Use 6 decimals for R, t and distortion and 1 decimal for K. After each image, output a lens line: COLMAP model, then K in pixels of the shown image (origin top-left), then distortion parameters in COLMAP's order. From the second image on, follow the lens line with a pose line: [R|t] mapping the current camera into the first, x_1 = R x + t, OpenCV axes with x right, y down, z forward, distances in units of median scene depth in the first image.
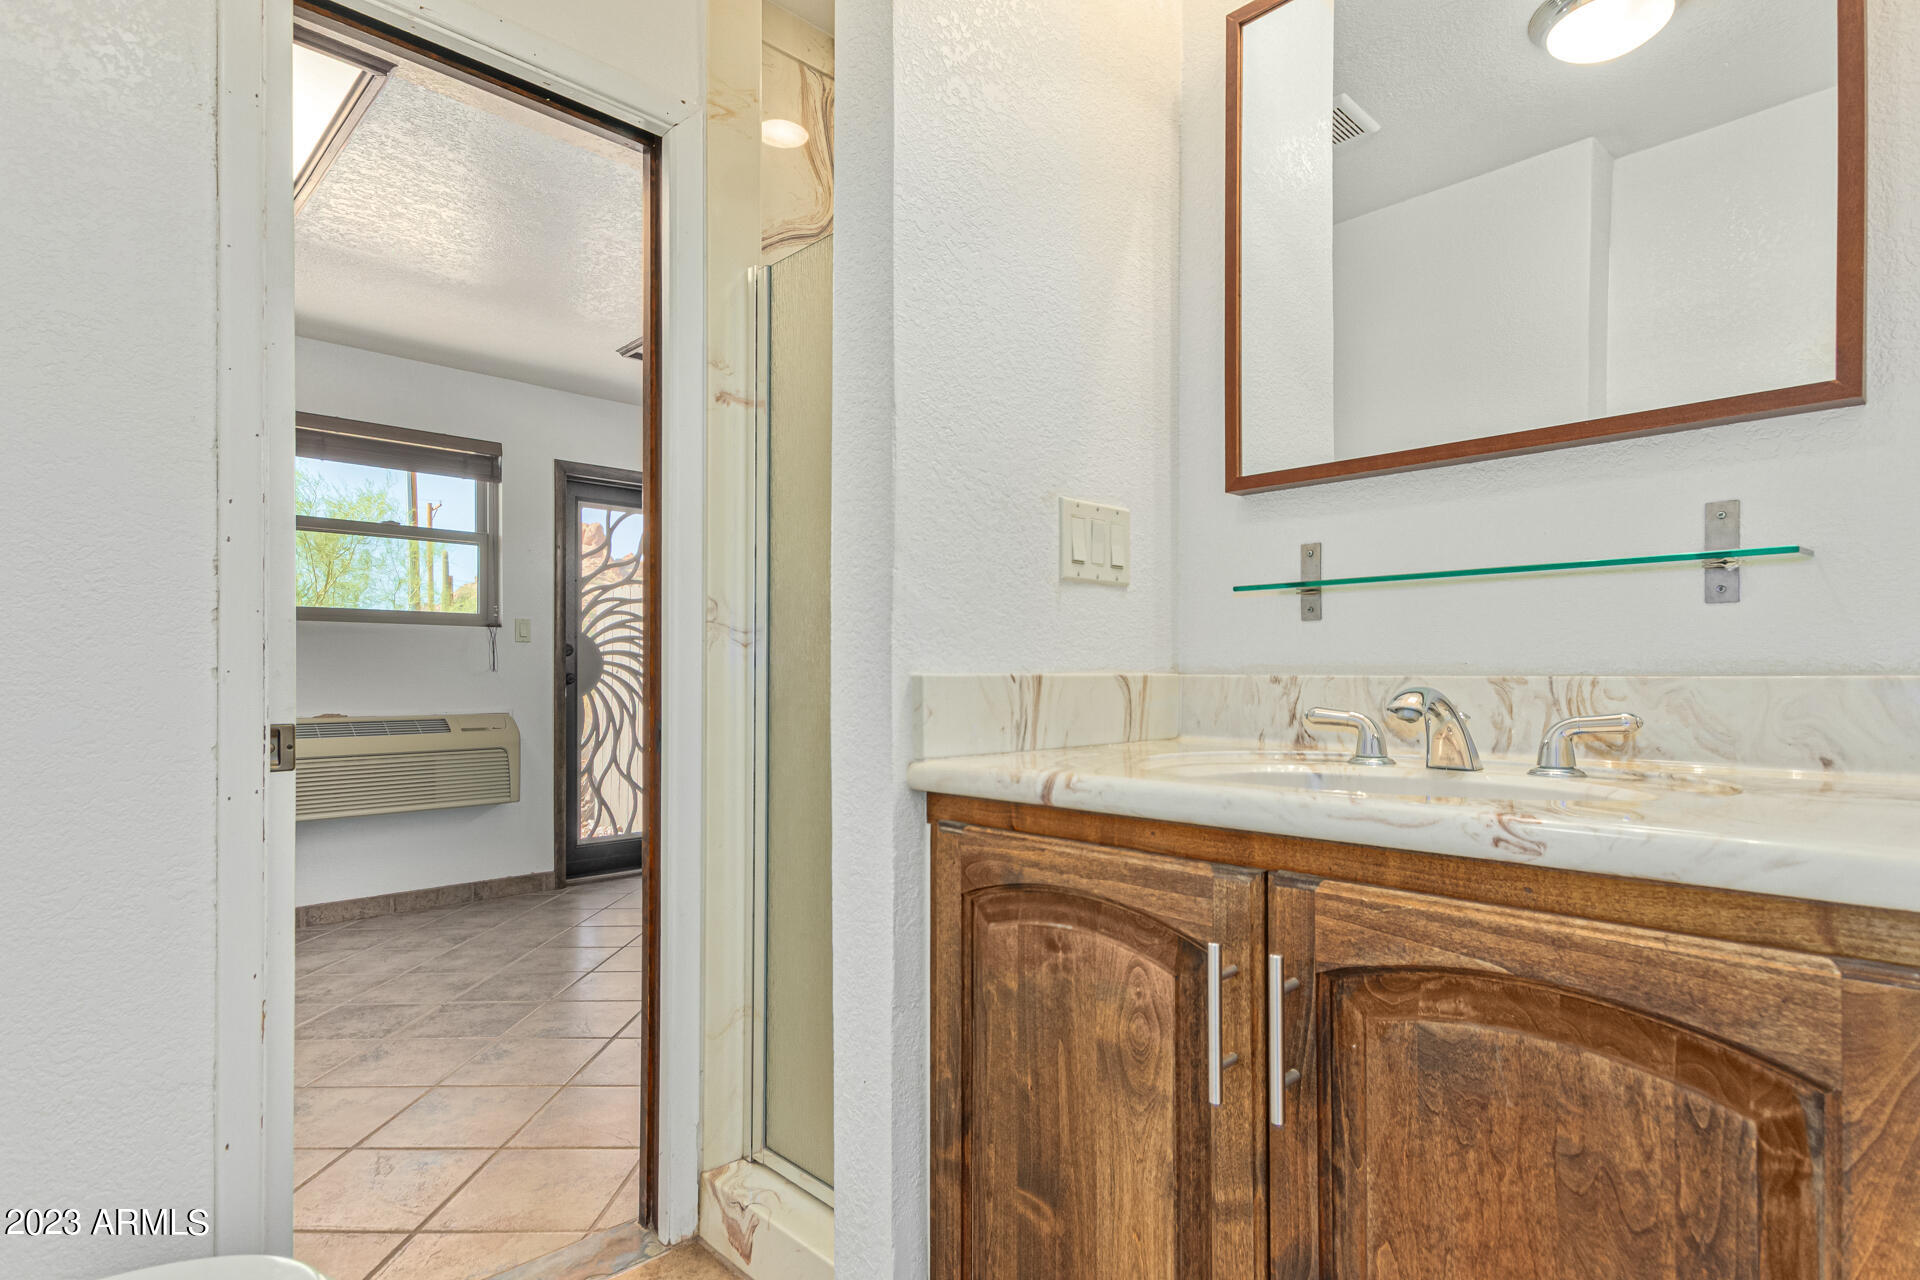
lens RADIAL K [[998.5, 0, 978.5], [0, 998.5, 667.6], [0, 0, 1]] dist [0.017126, -0.003783]
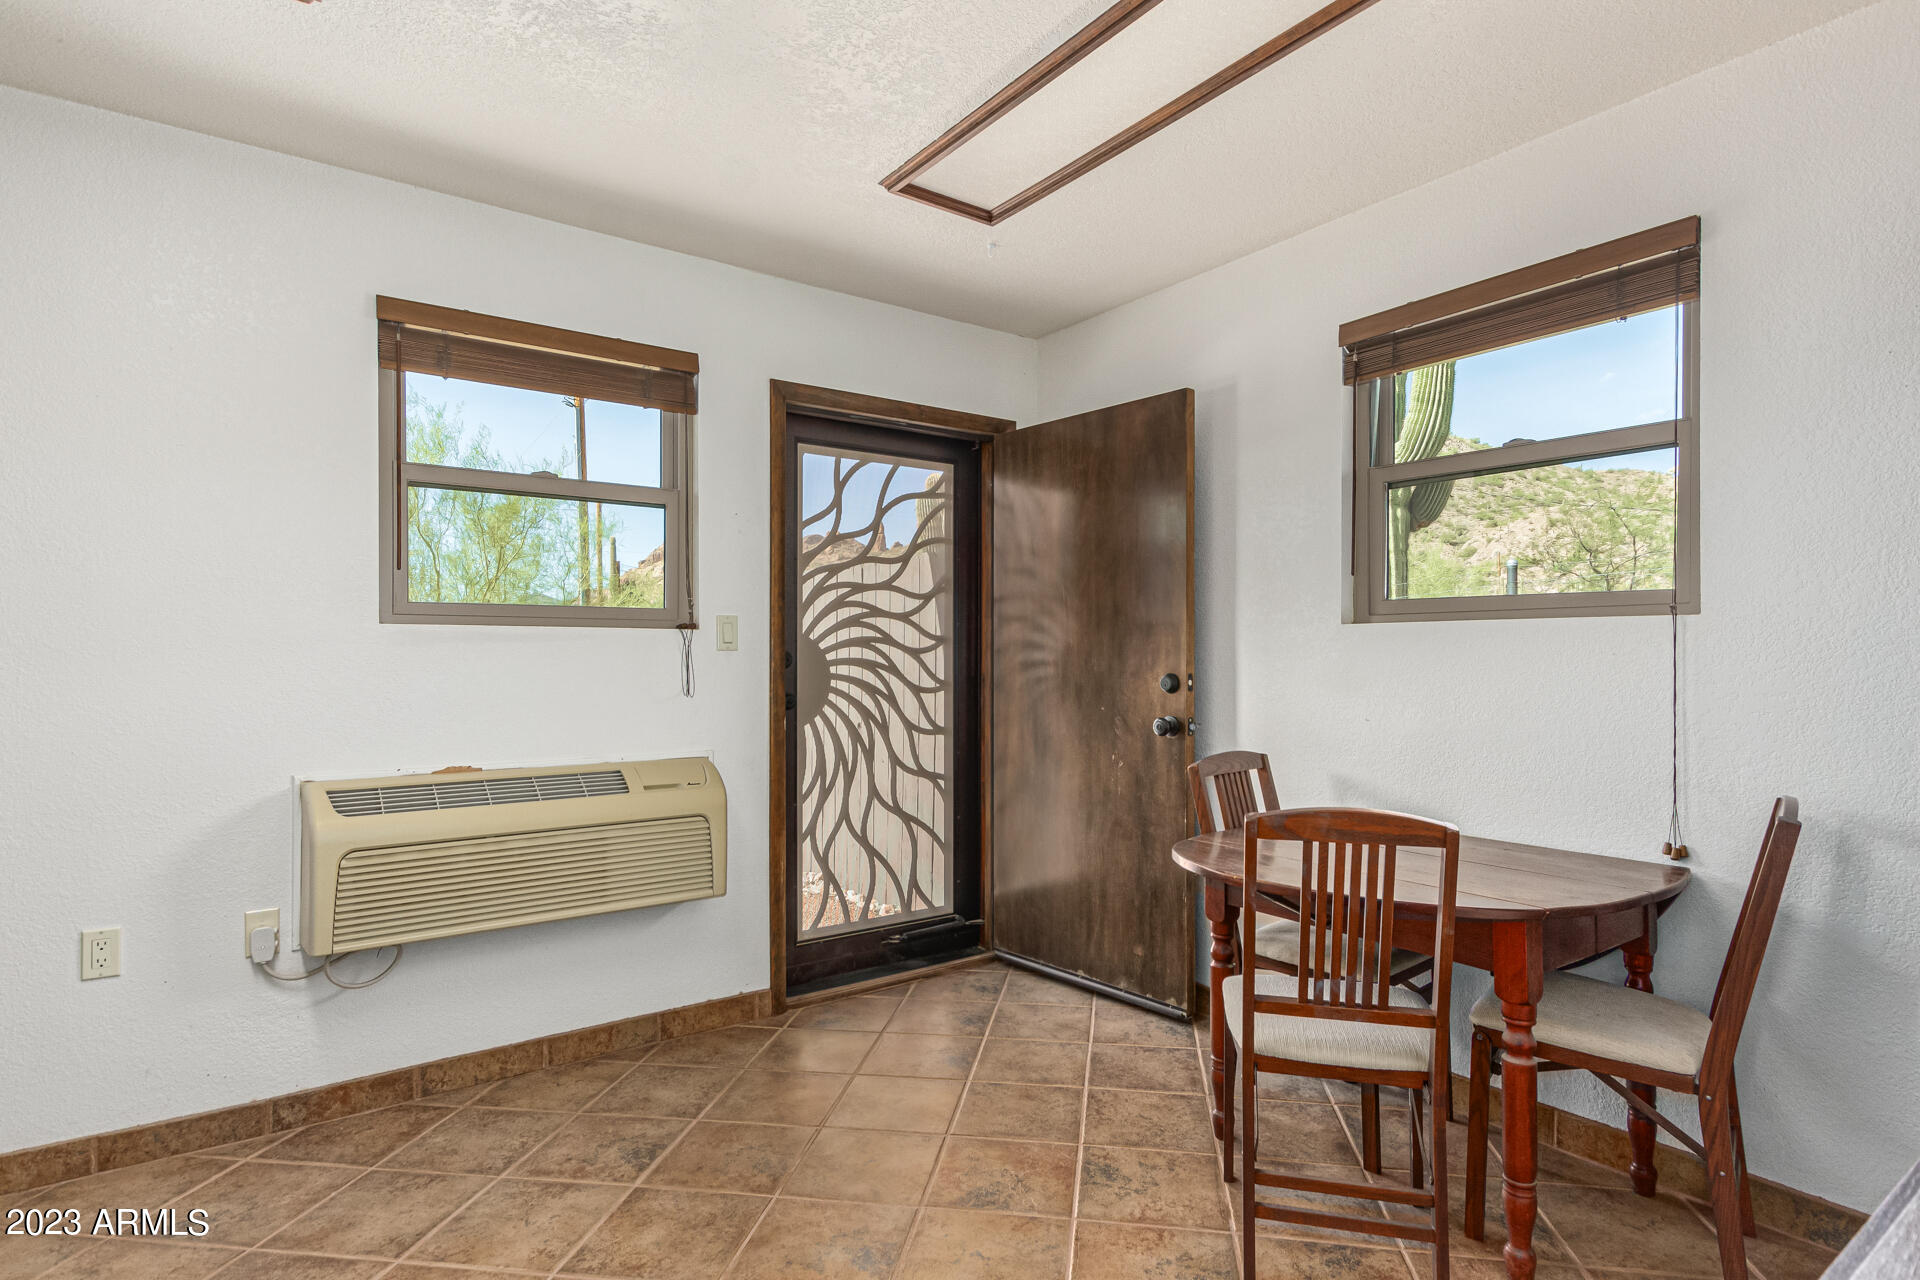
lens RADIAL K [[998.5, 0, 957.3], [0, 998.5, 650.8], [0, 0, 1]] dist [0.017126, -0.003783]
pose [[0.987714, 0.000129, -0.156270, -0.185756], [0.000353, 0.999995, 0.003057, -0.025550], [0.156269, -0.003075, 0.987710, 0.340053]]
